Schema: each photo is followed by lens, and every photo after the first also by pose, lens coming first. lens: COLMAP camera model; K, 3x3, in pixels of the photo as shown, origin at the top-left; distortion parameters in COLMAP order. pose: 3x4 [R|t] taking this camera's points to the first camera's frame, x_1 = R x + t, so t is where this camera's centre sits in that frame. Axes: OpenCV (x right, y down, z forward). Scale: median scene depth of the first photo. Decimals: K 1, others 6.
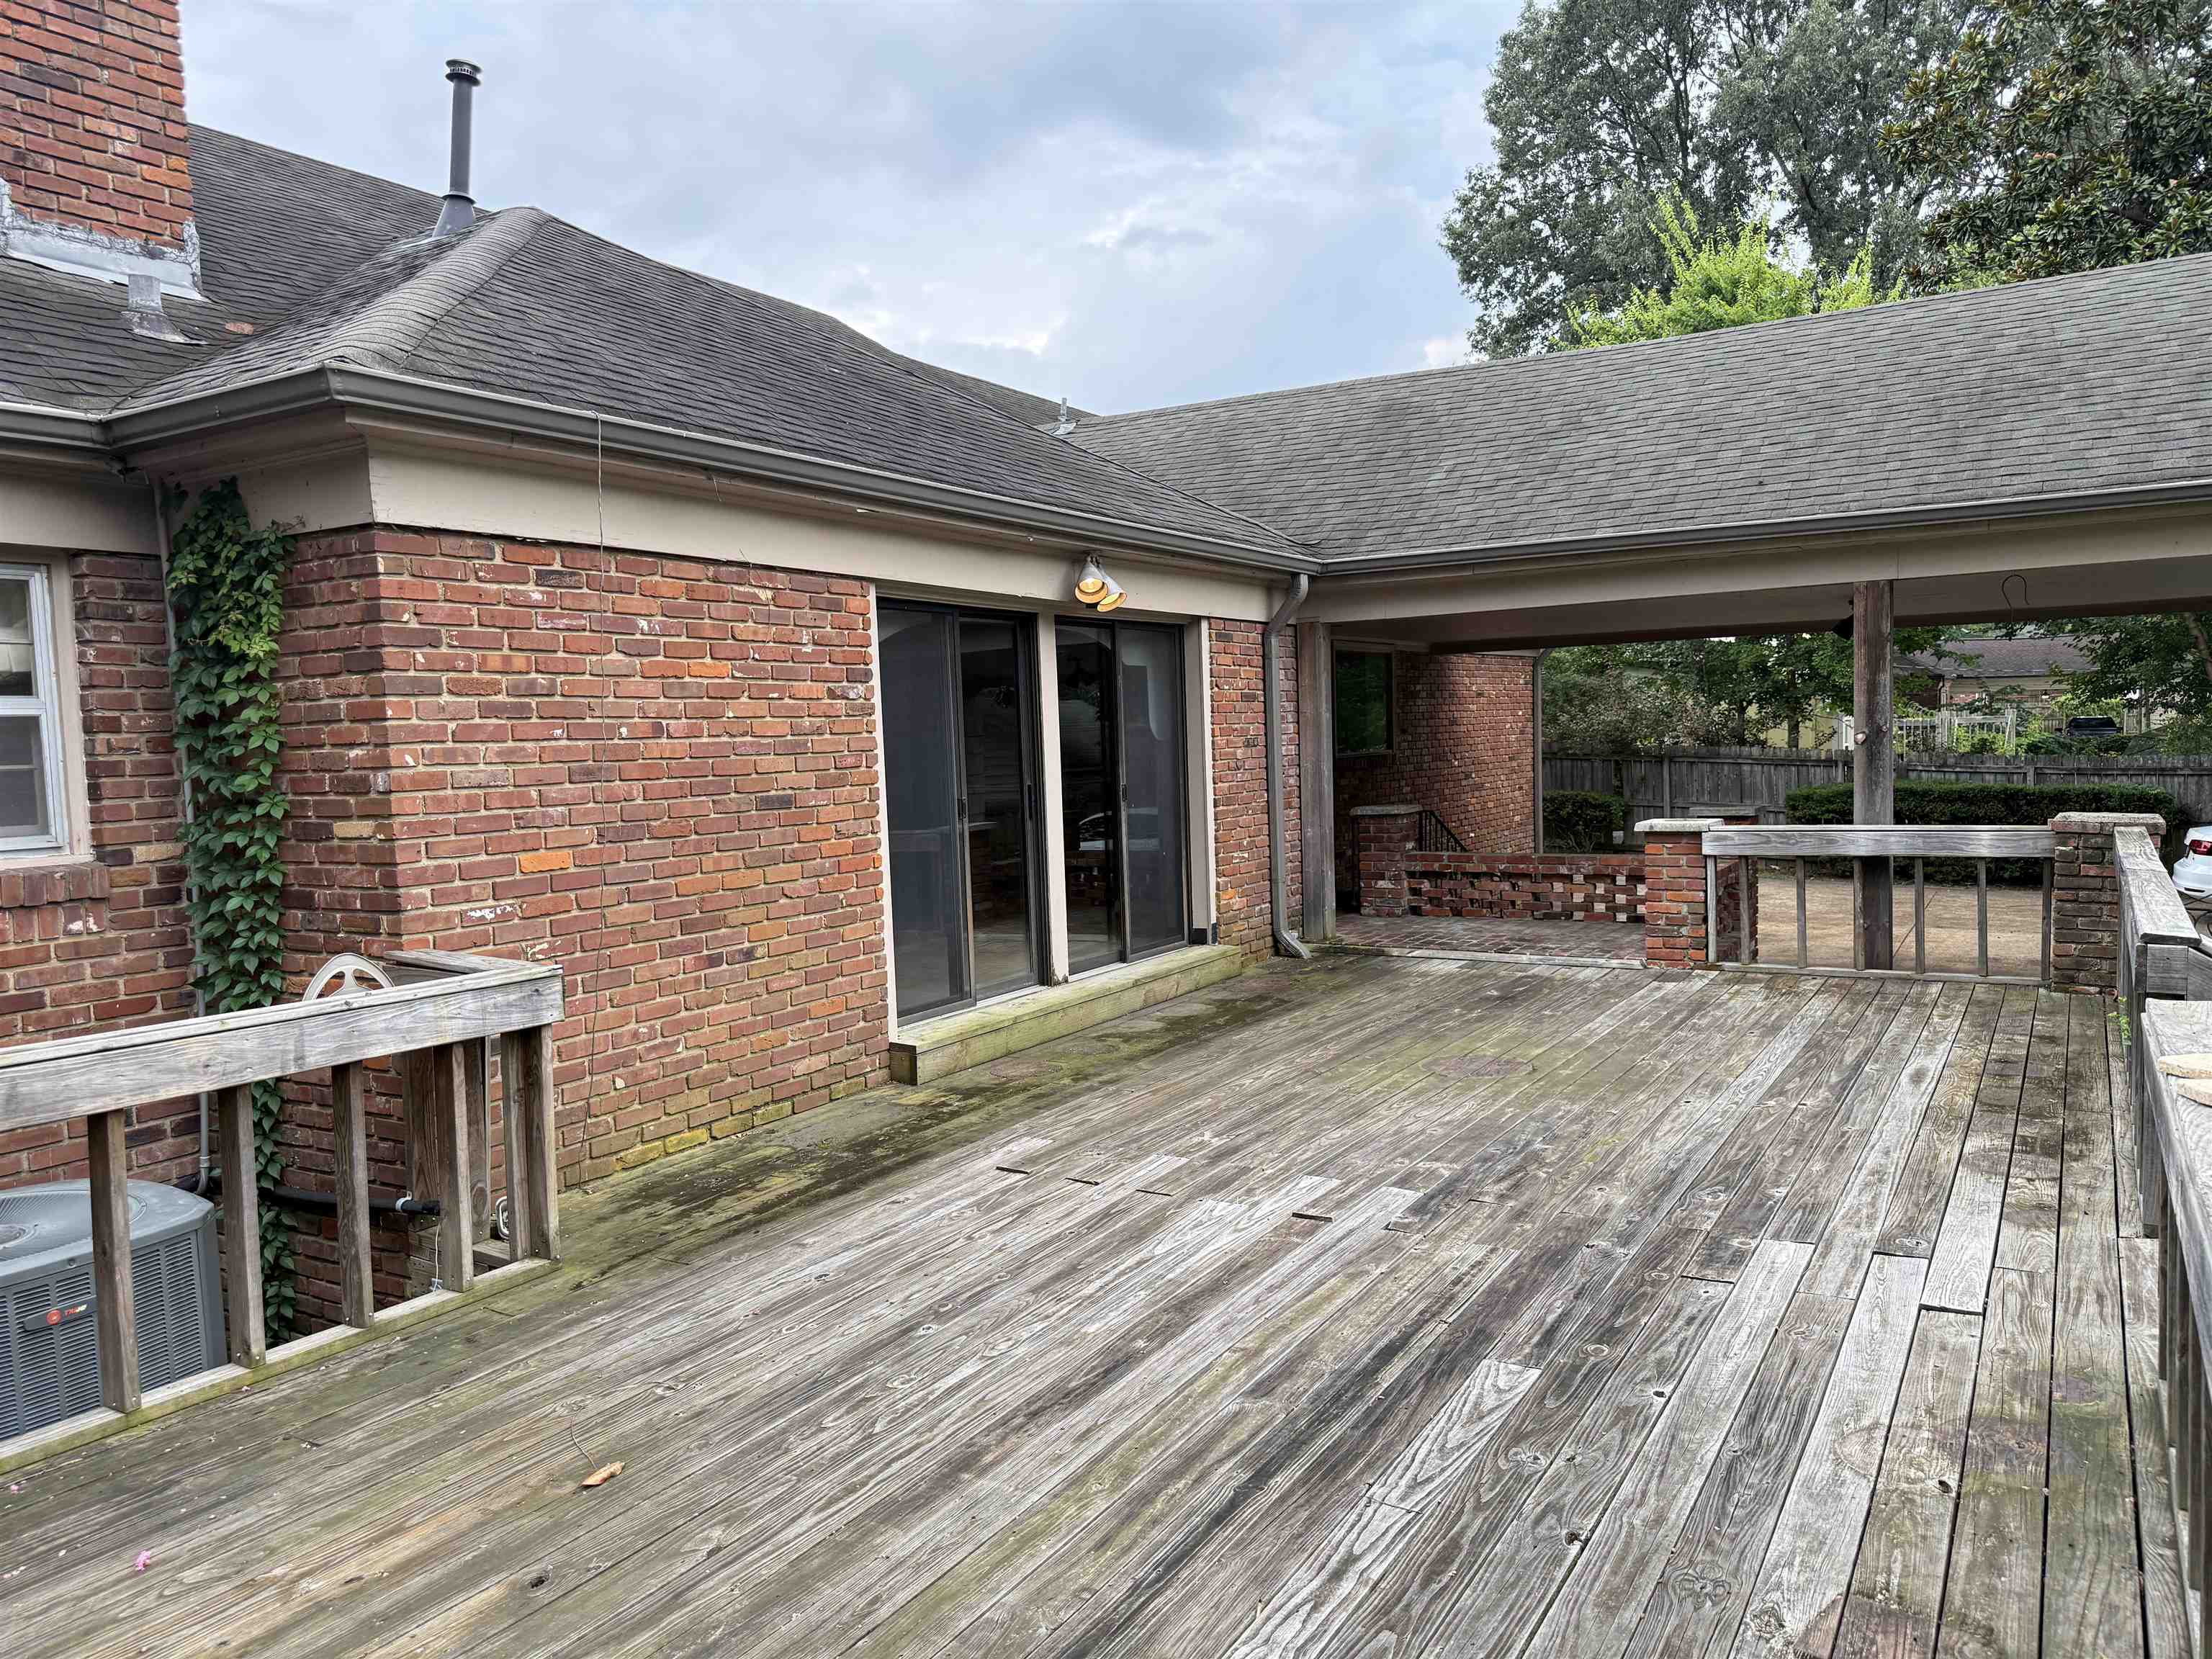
lens RADIAL K [[1560.3, 0, 1091.5], [0, 1560.3, 818.9], [0, 0, 1]] dist [0.020736, -0.028577]
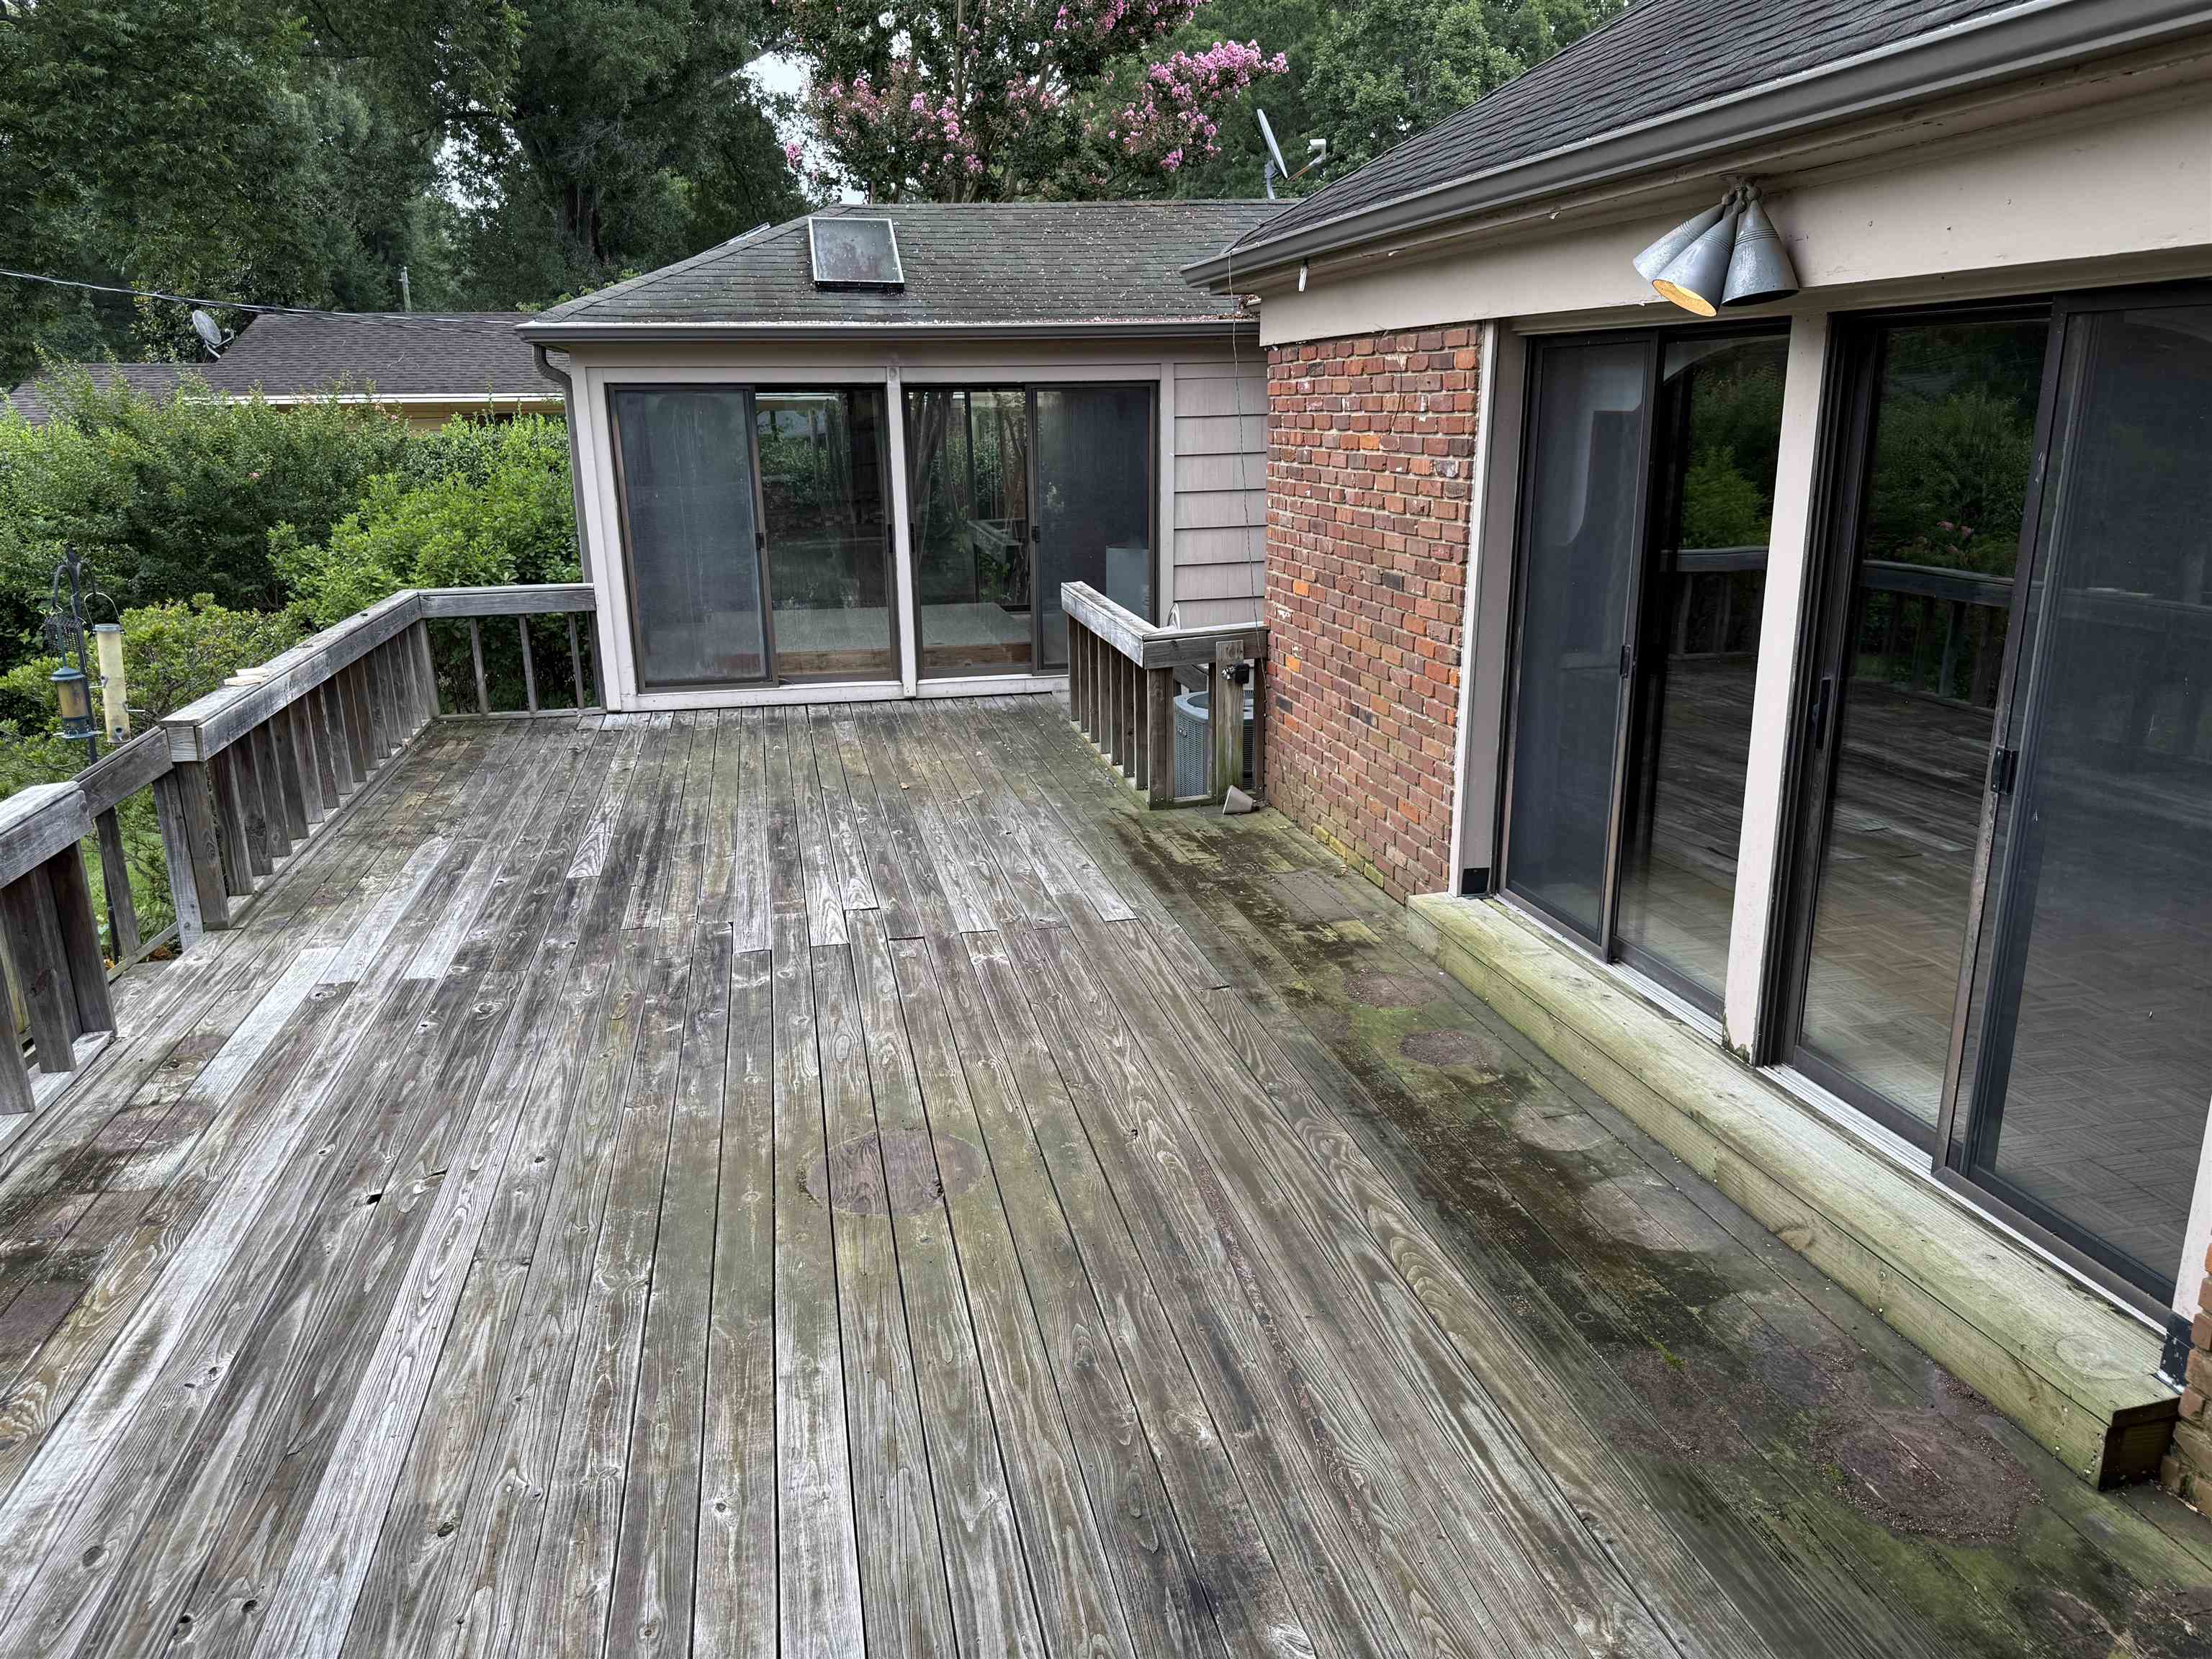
lens RADIAL K [[1560.3, 0, 1096.6], [0, 1560.3, 849.4], [0, 0, 1]] dist [0.020736, -0.028577]
pose [[-0.715100, 0.231618, -0.659534, 0.851104], [-0.008254, 0.940646, 0.339289, -0.252446], [0.698974, 0.248069, -0.670744, 2.164310]]
